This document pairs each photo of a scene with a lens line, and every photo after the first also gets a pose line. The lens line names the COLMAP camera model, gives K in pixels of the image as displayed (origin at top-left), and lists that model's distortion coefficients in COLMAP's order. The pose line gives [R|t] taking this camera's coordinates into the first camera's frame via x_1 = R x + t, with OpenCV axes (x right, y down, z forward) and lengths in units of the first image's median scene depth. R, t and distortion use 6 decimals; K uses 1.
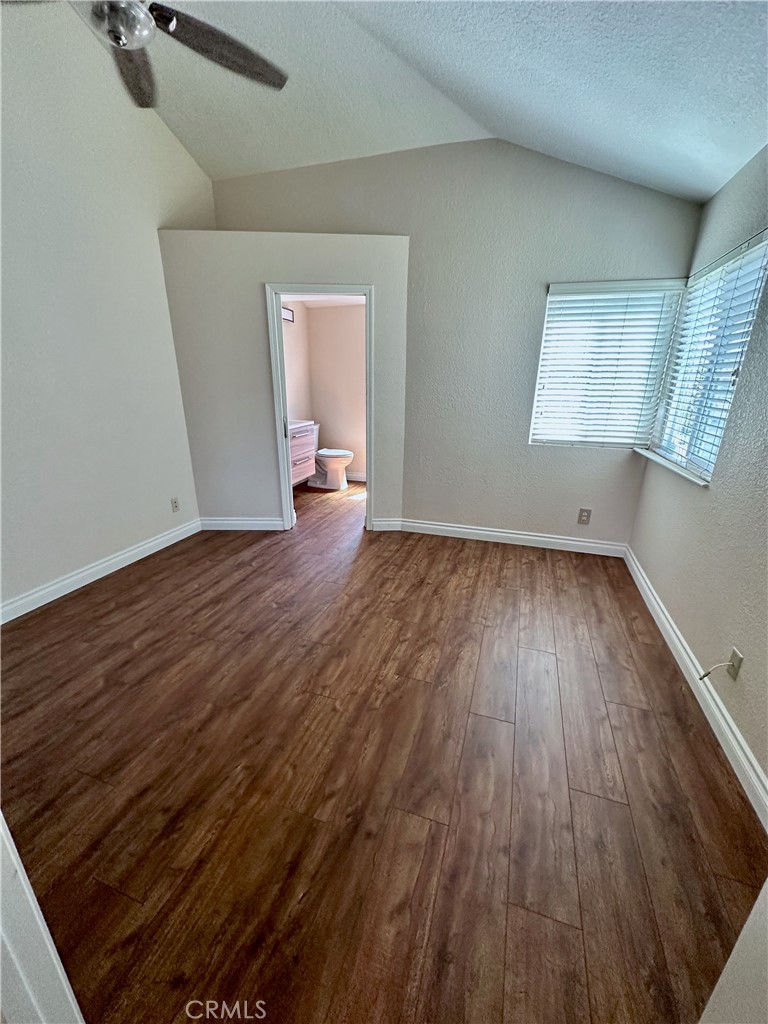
lens RADIAL K [[414.1, 0, 386.0], [0, 414.1, 513.6], [0, 0, 1]] dist [-0.000262, -0.000171]
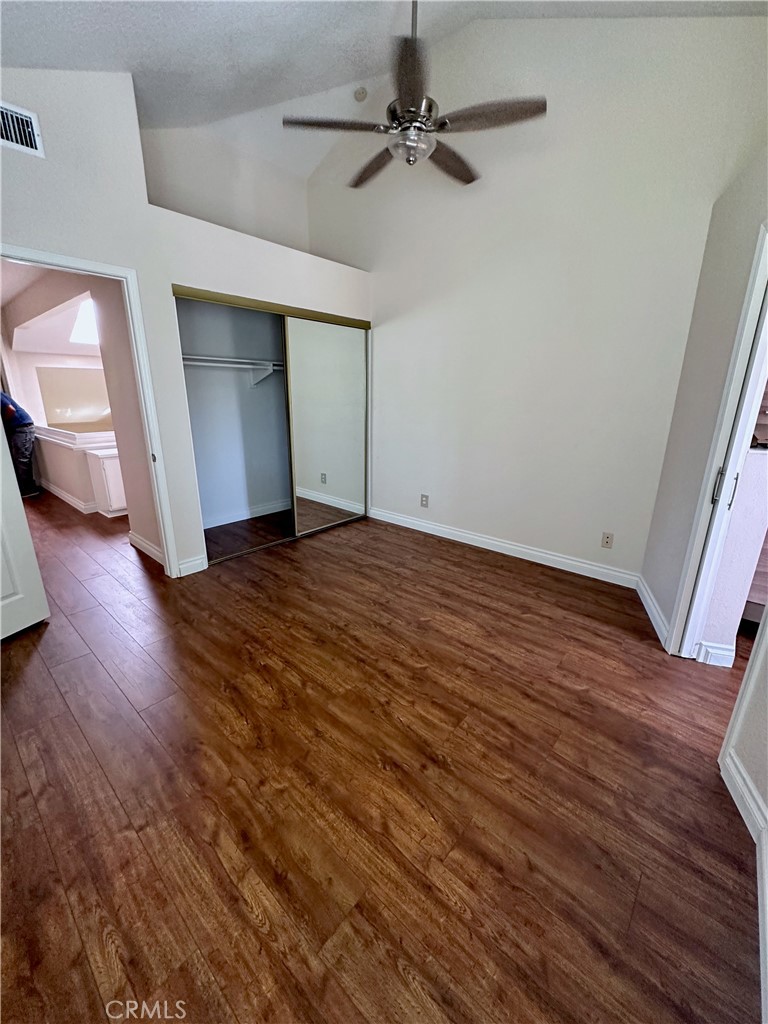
lens RADIAL K [[414.1, 0, 386.8], [0, 414.1, 515.2], [0, 0, 1]] dist [-0.000262, -0.000171]
pose [[-0.392553, 0.248024, -0.885656, 0.577414], [-0.306196, 0.872778, 0.380134, -0.342121], [0.867264, 0.420407, -0.266668, 1.076386]]
